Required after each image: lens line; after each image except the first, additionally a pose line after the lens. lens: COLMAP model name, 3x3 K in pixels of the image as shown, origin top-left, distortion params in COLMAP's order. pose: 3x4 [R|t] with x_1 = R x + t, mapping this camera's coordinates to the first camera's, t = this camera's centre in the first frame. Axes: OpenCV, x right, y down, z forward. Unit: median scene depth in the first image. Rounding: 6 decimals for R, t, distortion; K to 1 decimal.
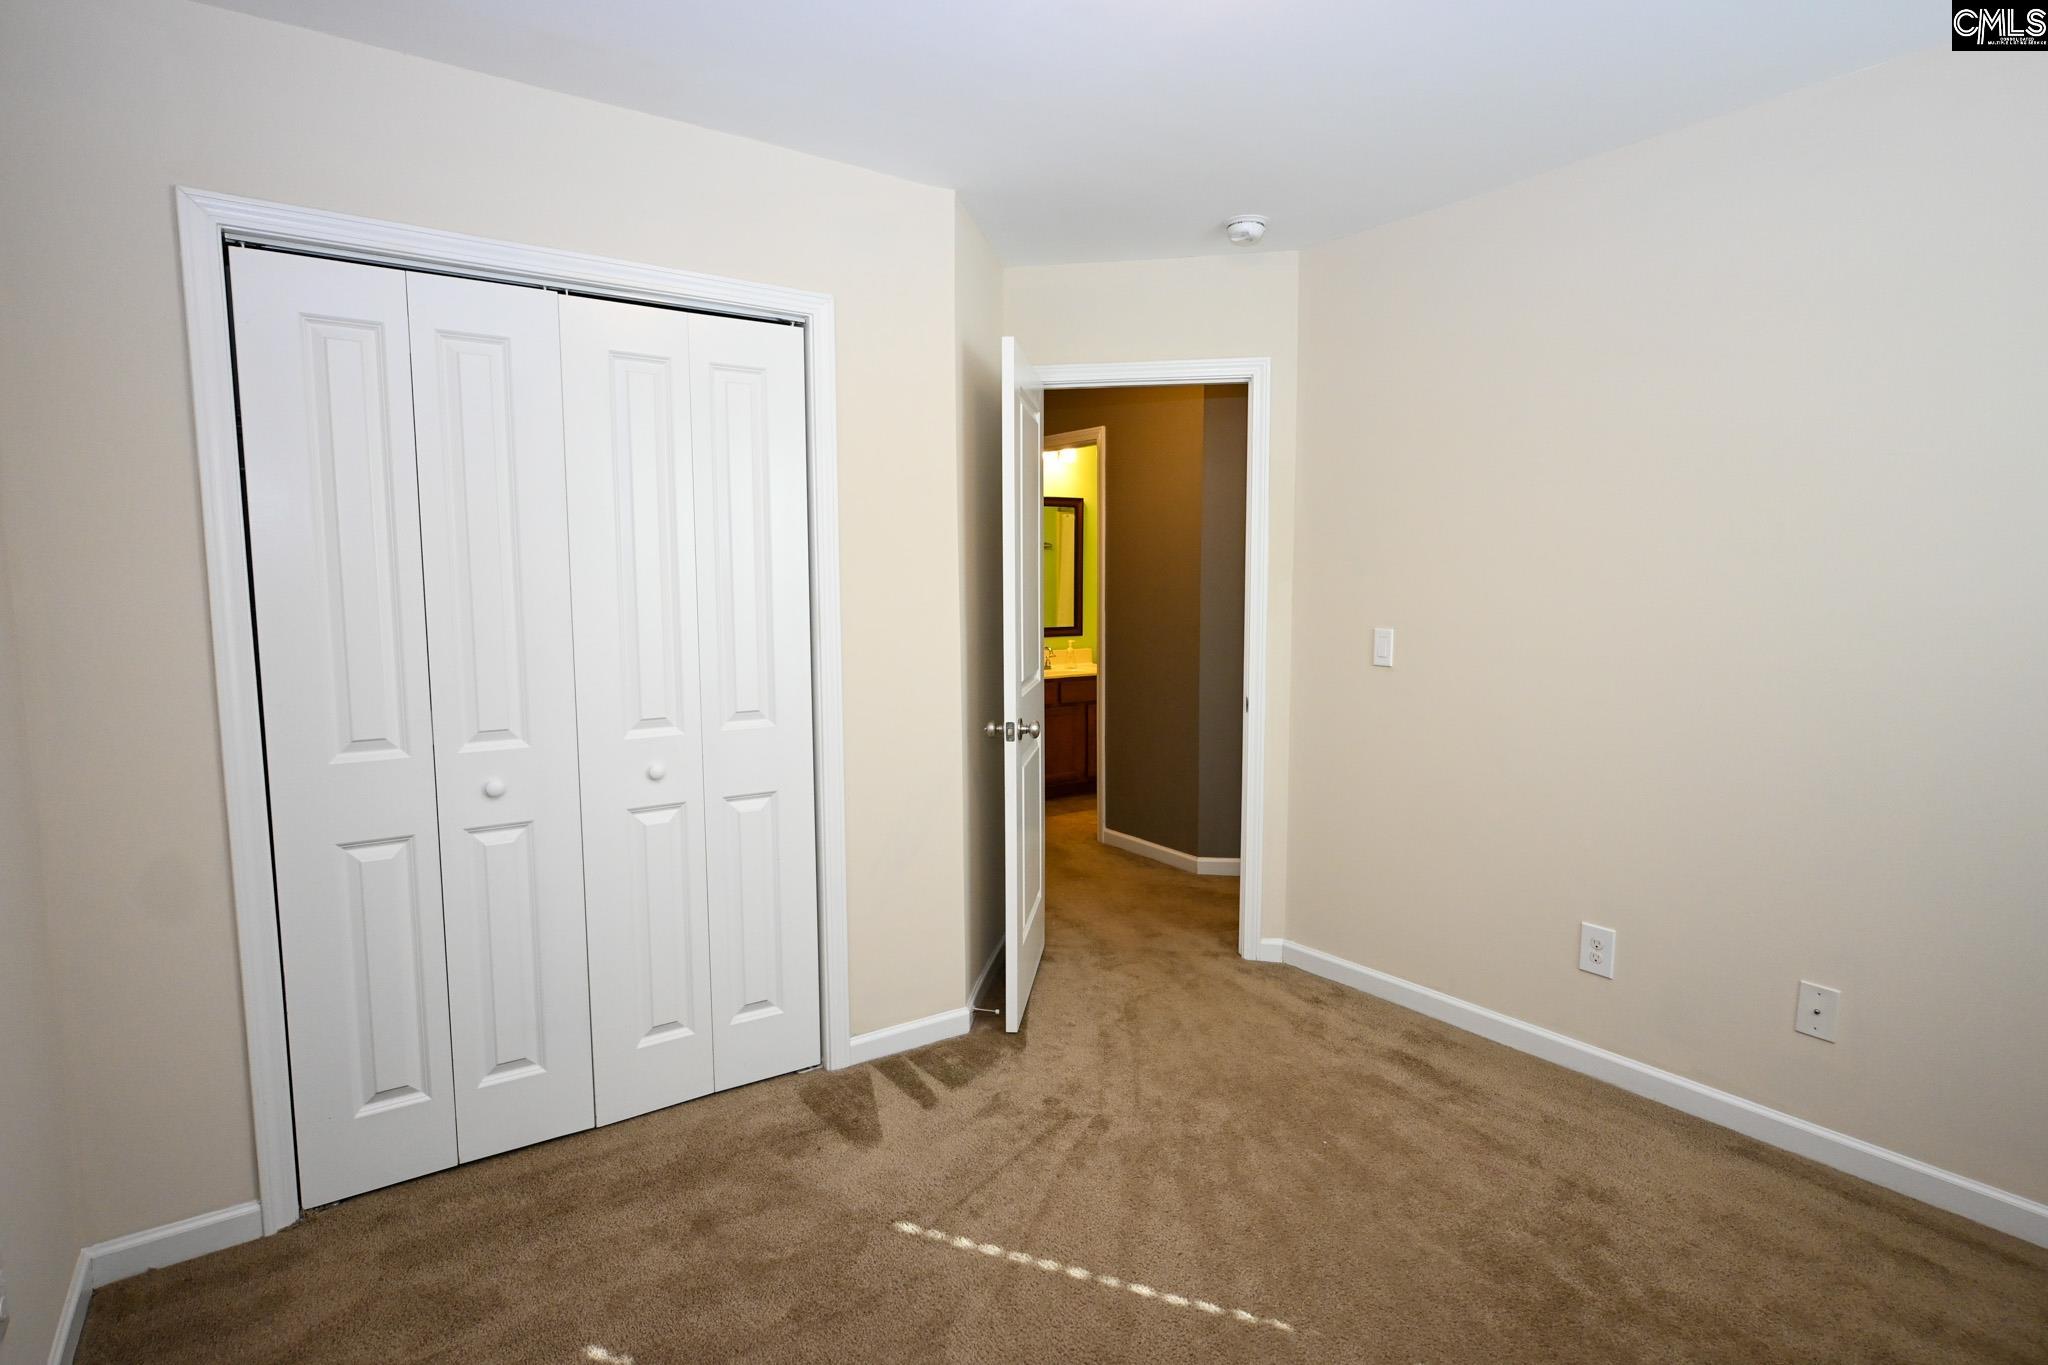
lens RADIAL K [[1032.5, 0, 1034.7], [0, 1032.5, 683.2], [0, 0, 1]] dist [0.003841, -0.001227]
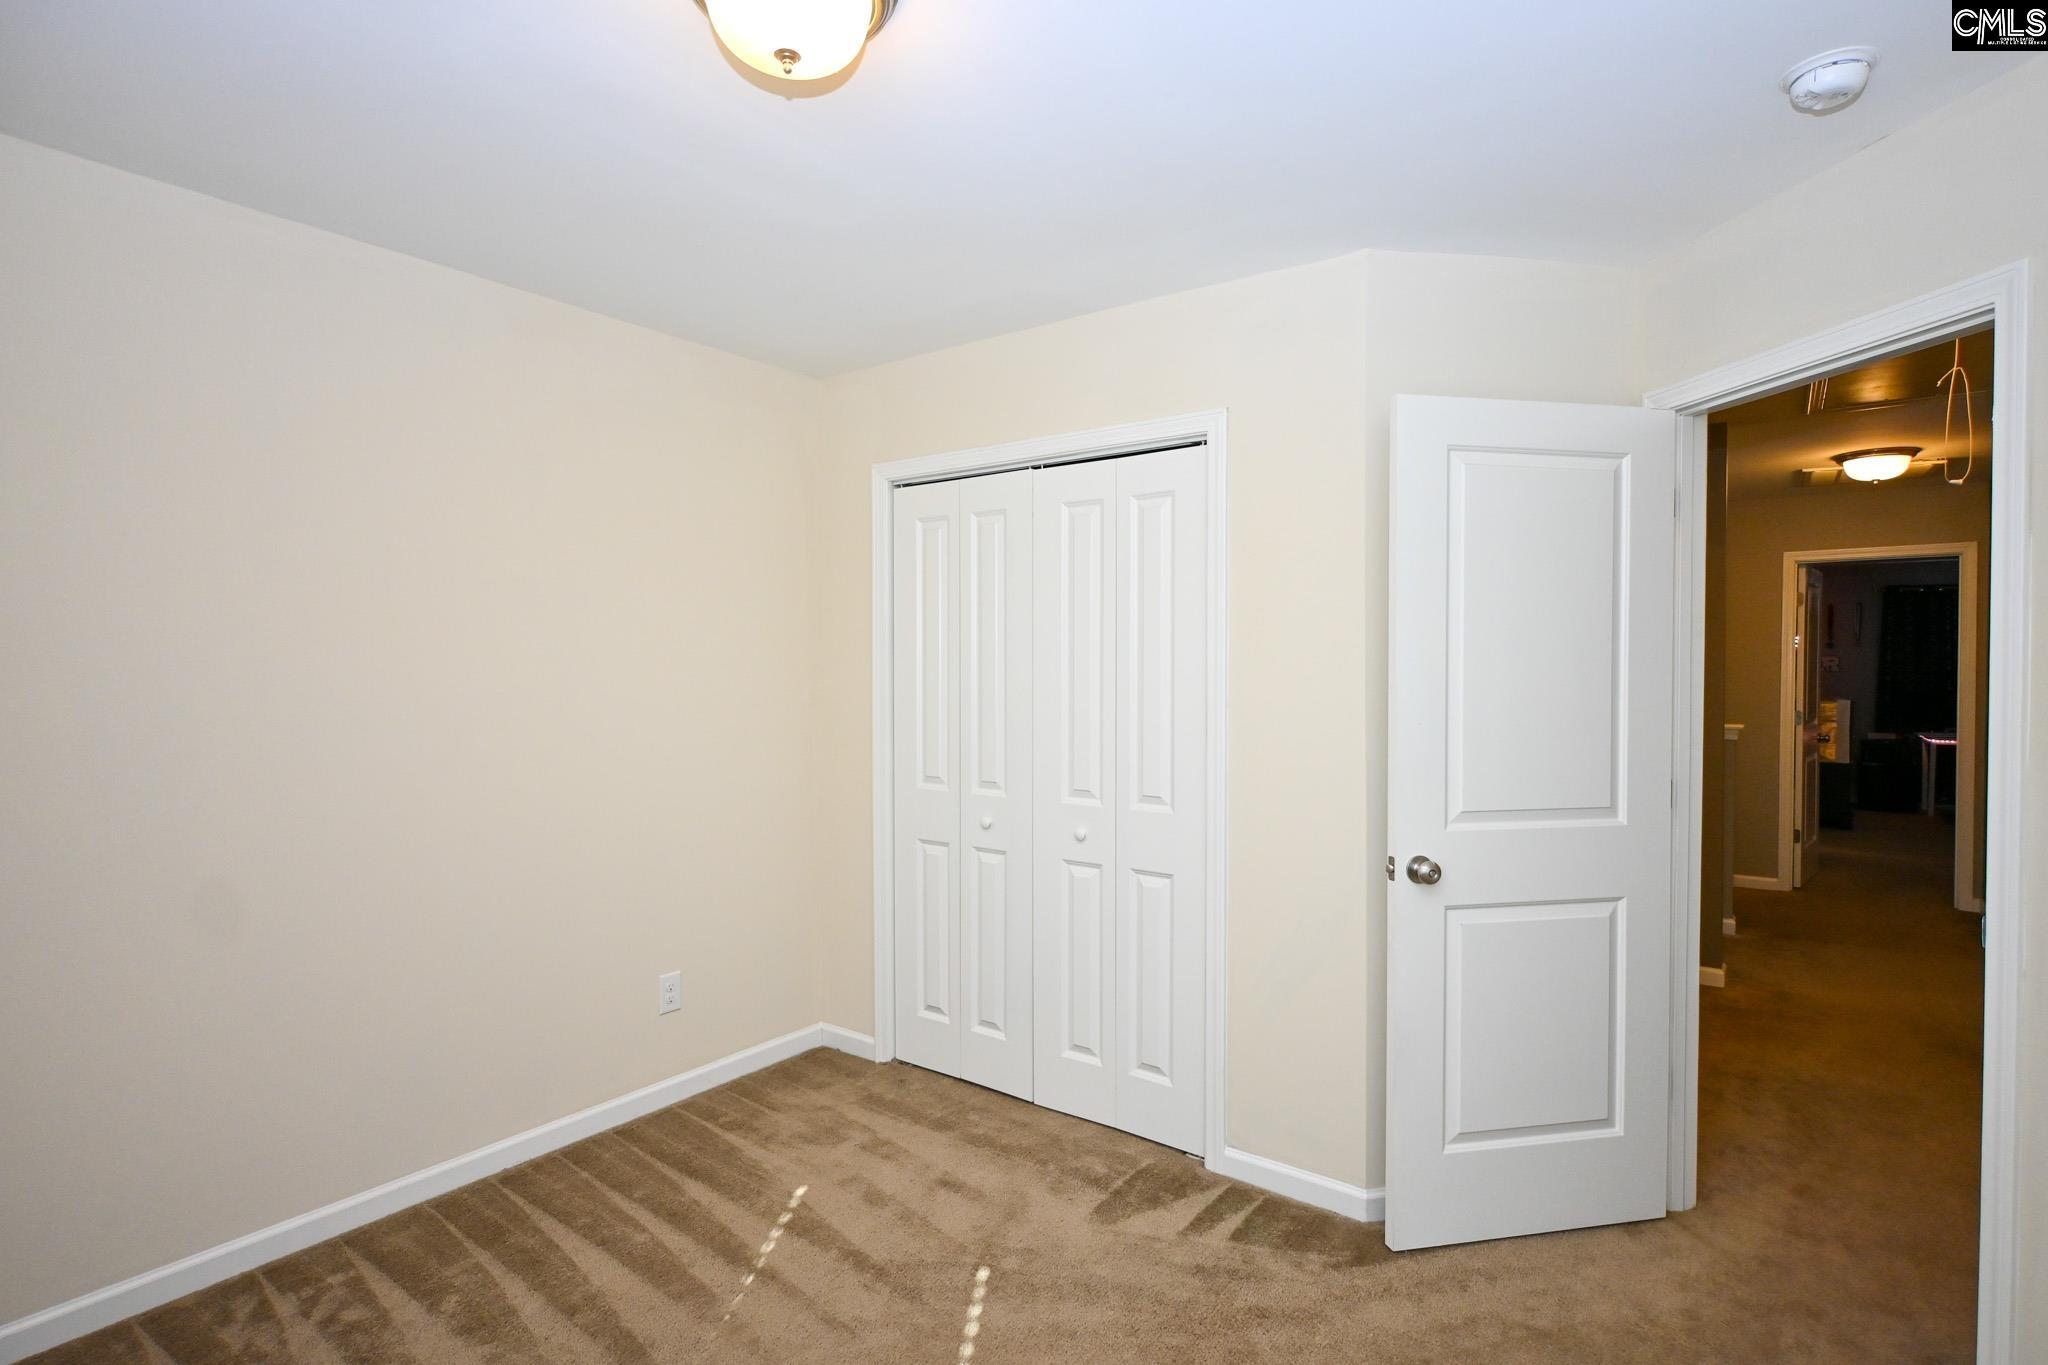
lens RADIAL K [[1032.5, 0, 1042.8], [0, 1032.5, 678.5], [0, 0, 1]] dist [0.003841, -0.001227]
pose [[0.323076, 0.021214, -0.946135, 0.820775], [-0.095359, 0.995390, -0.010244, -0.085851], [0.941557, 0.093532, 0.323609, 0.576955]]
